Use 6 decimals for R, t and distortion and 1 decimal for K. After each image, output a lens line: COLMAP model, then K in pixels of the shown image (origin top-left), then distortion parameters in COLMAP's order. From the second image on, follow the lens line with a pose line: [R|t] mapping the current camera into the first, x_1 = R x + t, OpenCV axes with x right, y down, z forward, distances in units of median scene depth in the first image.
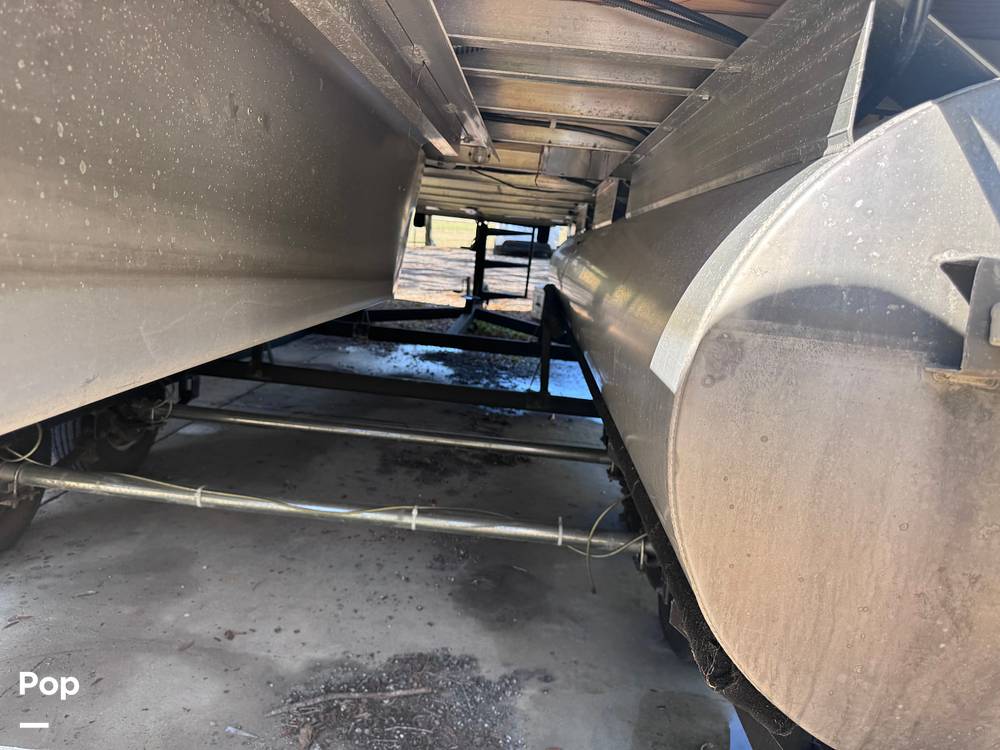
lens RADIAL K [[719.5, 0, 514.7], [0, 719.5, 370.7], [0, 0, 1]] dist [0.045211, -0.073239]
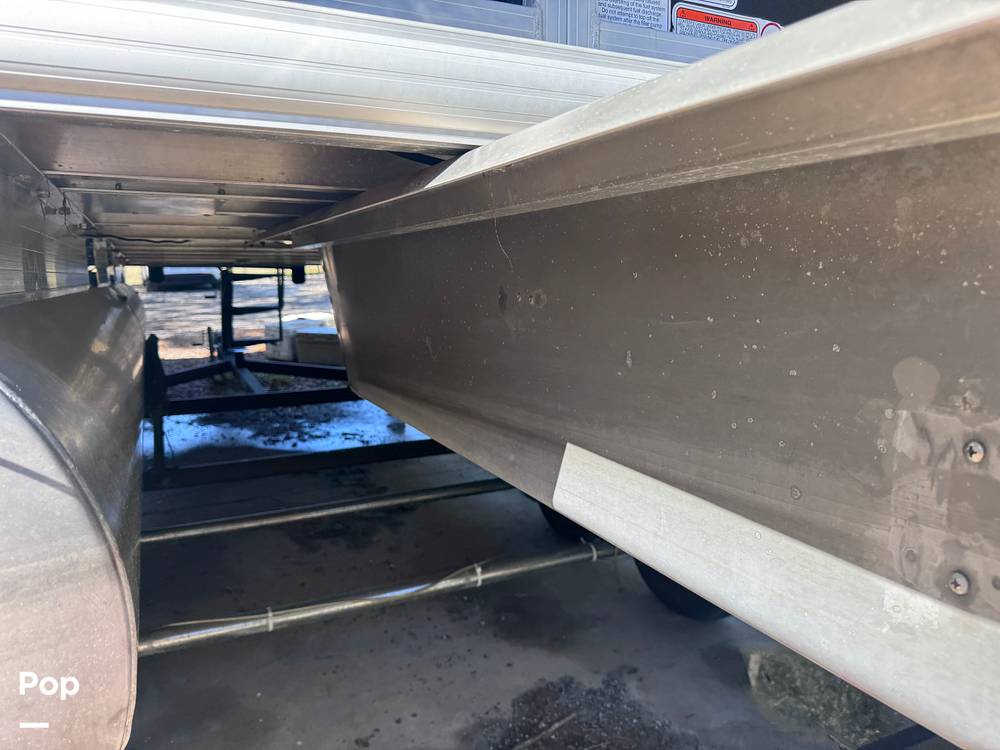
lens RADIAL K [[719.5, 0, 514.7], [0, 719.5, 370.7], [0, 0, 1]] dist [0.045211, -0.073239]
pose [[0.876644, -0.170822, 0.449795, -0.549579], [0.176550, 0.983848, 0.029550, -0.124518], [-0.447578, 0.053506, 0.892643, -0.005521]]
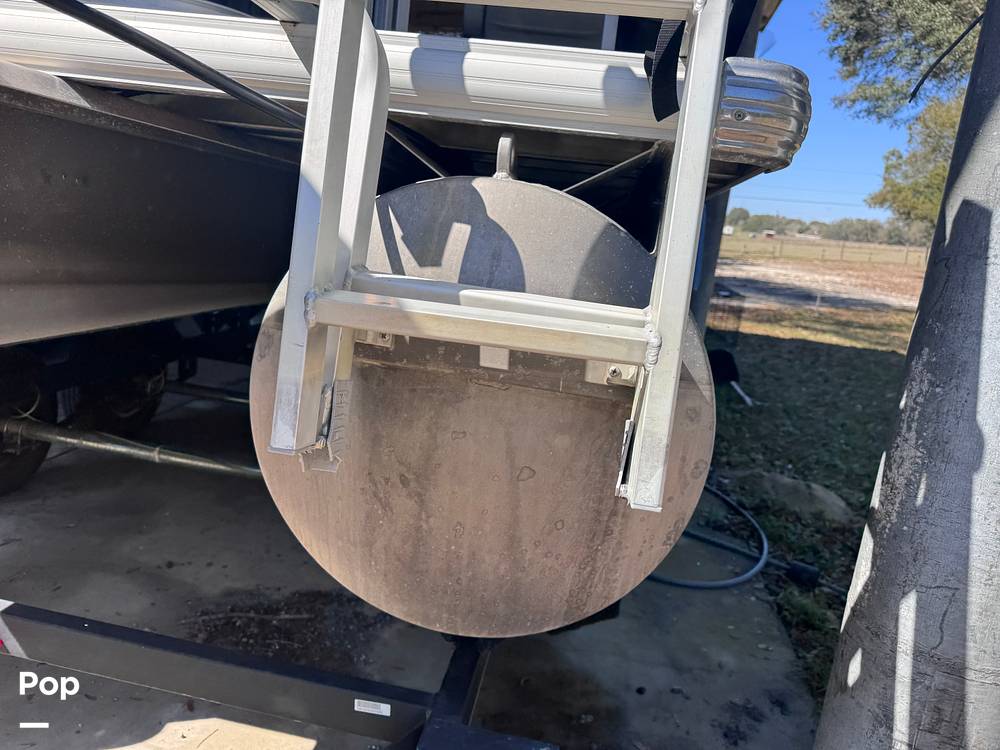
lens RADIAL K [[713.2, 0, 497.2], [0, 713.2, 379.8], [0, 0, 1]] dist [0.097388, -0.138894]
pose [[0.993068, 0.044615, -0.108747, 0.275416], [-0.043182, 0.998947, 0.015502, 0.004344], [0.109324, -0.010698, 0.993949, -0.164422]]
